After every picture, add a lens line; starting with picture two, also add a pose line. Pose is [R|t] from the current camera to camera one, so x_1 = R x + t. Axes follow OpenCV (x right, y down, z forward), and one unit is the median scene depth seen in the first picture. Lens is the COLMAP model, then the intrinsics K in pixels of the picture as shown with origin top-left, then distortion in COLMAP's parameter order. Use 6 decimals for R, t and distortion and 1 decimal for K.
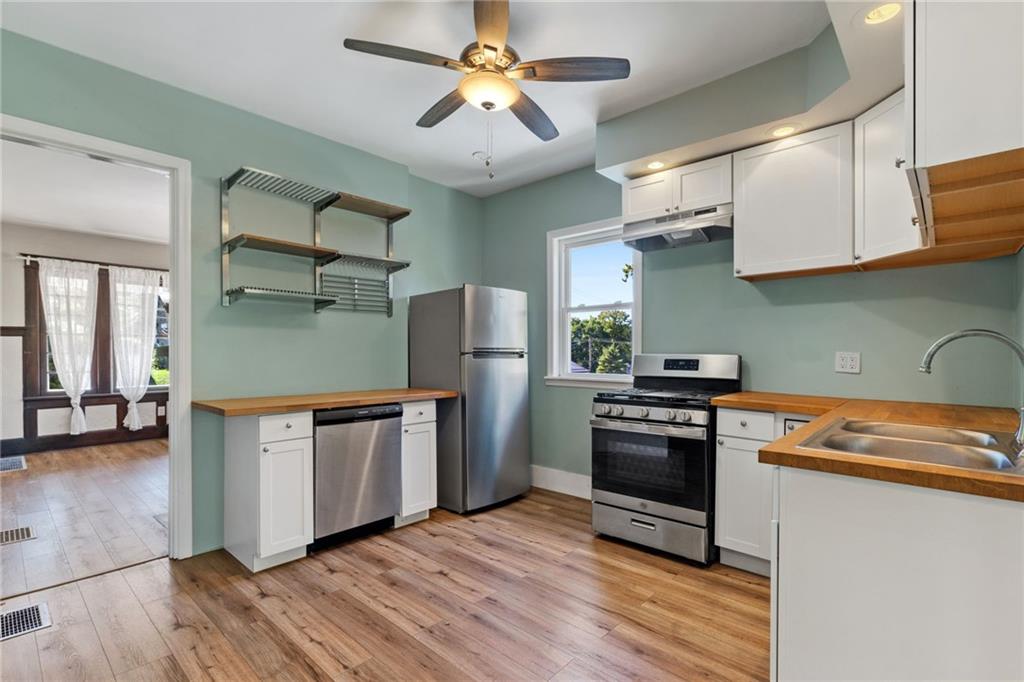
lens RADIAL K [[461.4, 0, 511.1], [0, 461.4, 349.9], [0, 0, 1]] dist [-0.000036, 0.003469]
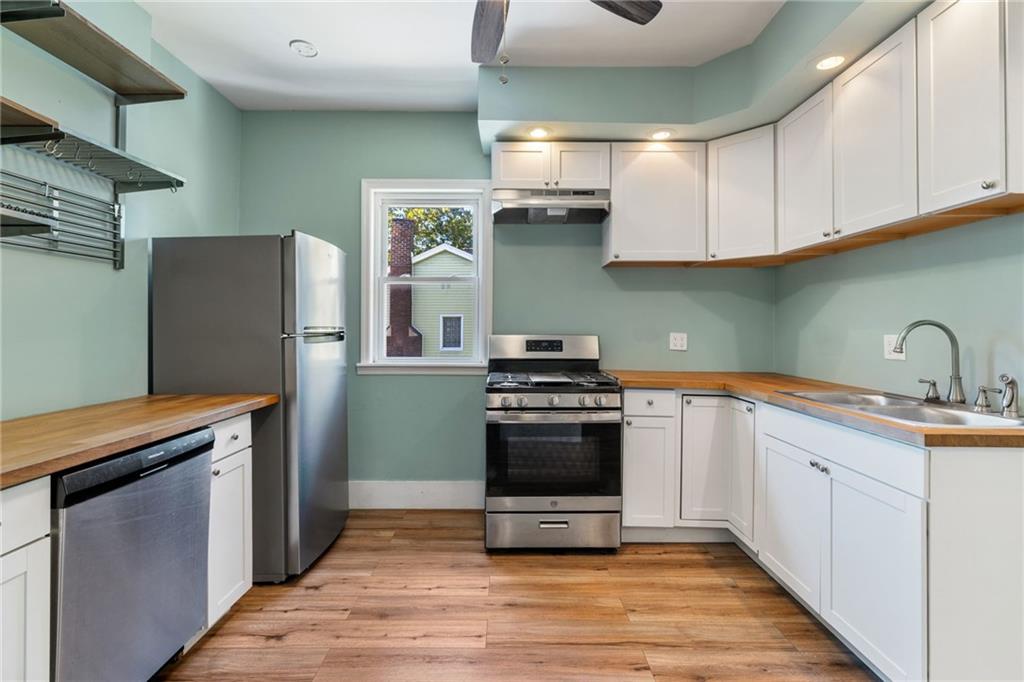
lens RADIAL K [[461.4, 0, 513.6], [0, 461.4, 321.4], [0, 0, 1]] dist [-0.000036, 0.003469]
pose [[0.750657, 0.012985, 0.660564, -0.338357], [-0.005783, 0.999898, -0.013084, -0.006584], [-0.660667, 0.006001, 0.750656, 0.335681]]
